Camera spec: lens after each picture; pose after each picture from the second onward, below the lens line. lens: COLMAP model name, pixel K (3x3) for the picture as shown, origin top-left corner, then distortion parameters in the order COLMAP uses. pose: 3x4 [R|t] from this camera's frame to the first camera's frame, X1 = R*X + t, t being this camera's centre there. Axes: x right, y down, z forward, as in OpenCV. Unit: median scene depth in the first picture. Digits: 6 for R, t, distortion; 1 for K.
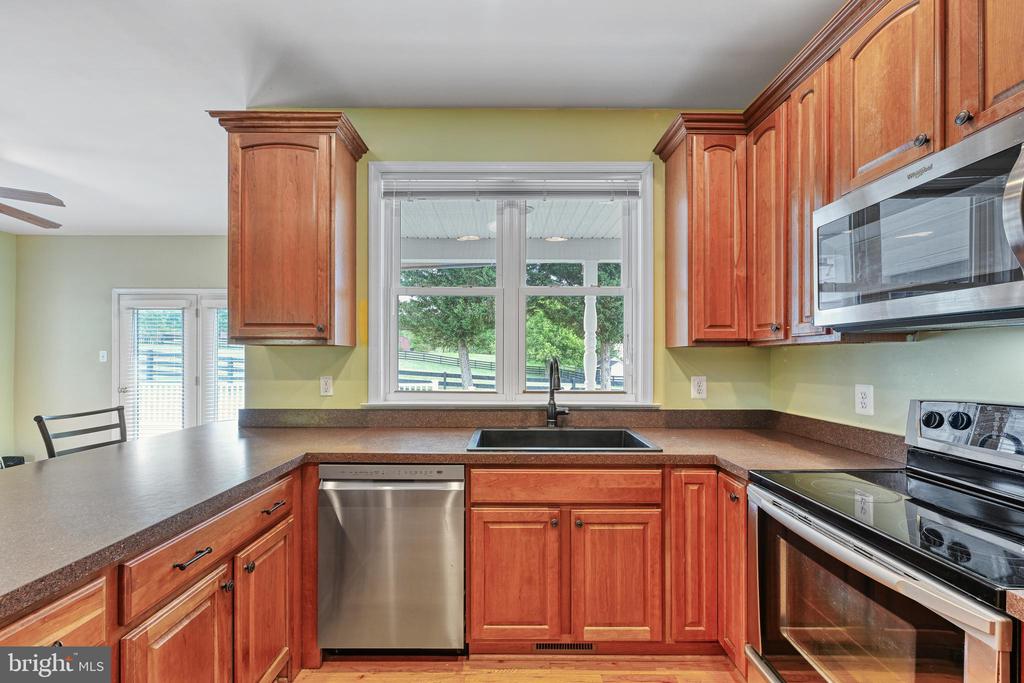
lens RADIAL K [[410.1, 0, 507.6], [0, 410.1, 356.5], [0, 0, 1]] dist [-0.000898, -0.000023]
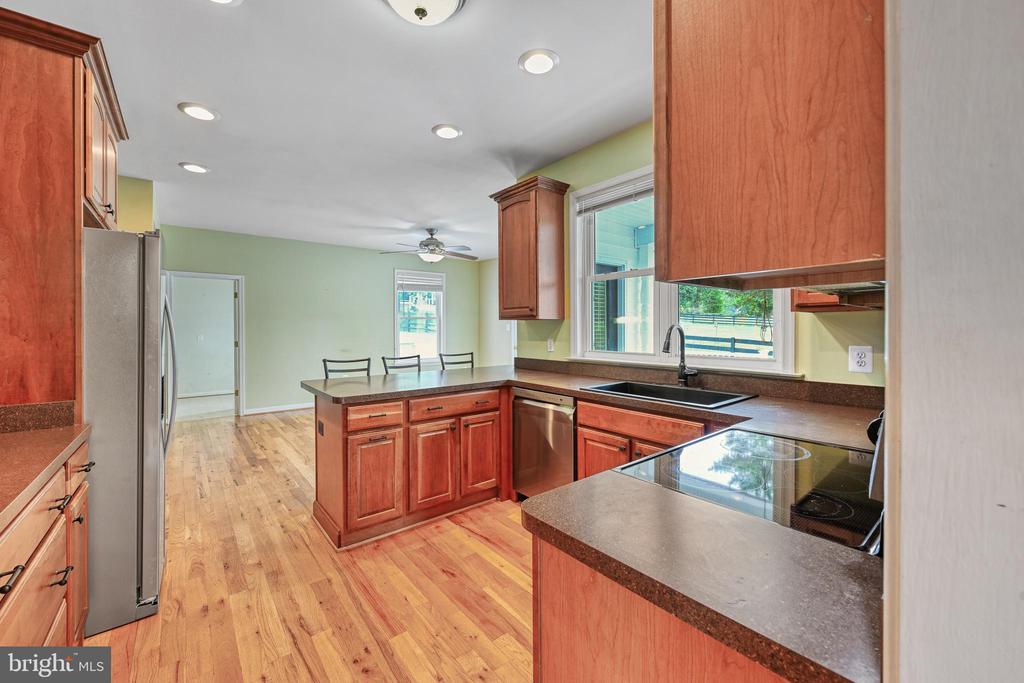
lens RADIAL K [[409.9, 0, 512.2], [0, 409.9, 330.6], [0, 0, 1]] dist [-0.000535, 0.000015]
pose [[0.627705, -0.000383, -0.778451, 0.797620], [0.008581, 0.999943, 0.006427, 0.006409], [0.778404, -0.010715, 0.627673, -0.102508]]
